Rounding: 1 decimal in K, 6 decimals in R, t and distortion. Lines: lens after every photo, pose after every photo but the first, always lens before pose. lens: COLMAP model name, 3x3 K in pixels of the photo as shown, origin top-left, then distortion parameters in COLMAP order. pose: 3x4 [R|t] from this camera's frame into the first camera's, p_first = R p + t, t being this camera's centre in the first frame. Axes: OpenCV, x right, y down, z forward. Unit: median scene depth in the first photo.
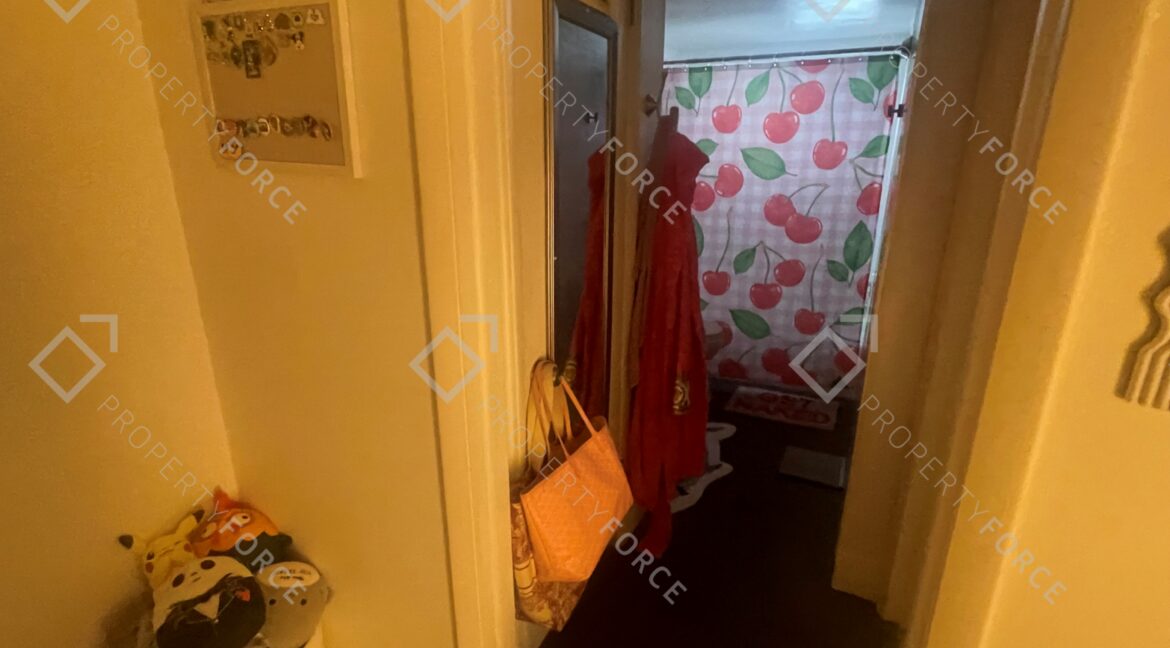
lens RADIAL K [[553.9, 0, 585.0], [0, 553.9, 324.0], [0, 0, 1]] dist [0.000651, 0.000094]
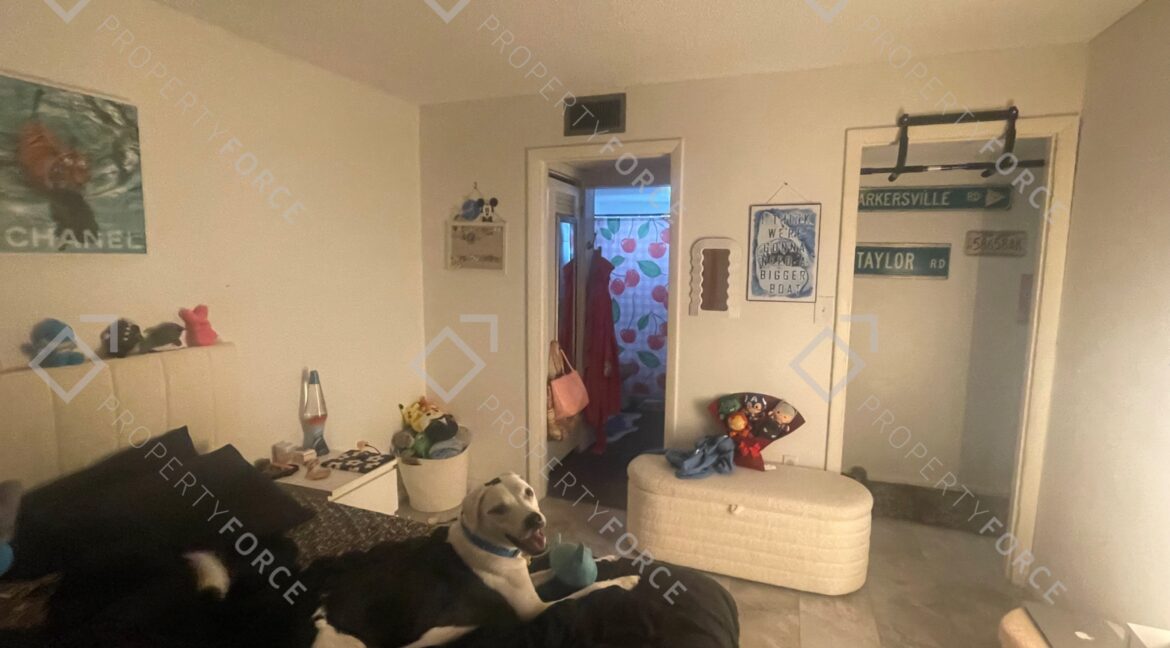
lens RADIAL K [[553.9, 0, 585.0], [0, 553.9, 324.0], [0, 0, 1]] dist [0.000651, 0.000094]
pose [[0.992848, -0.010425, 0.118926, -0.112188], [0.031629, 0.983551, -0.177840, 0.212840], [-0.115115, 0.180330, 0.976847, -0.747388]]
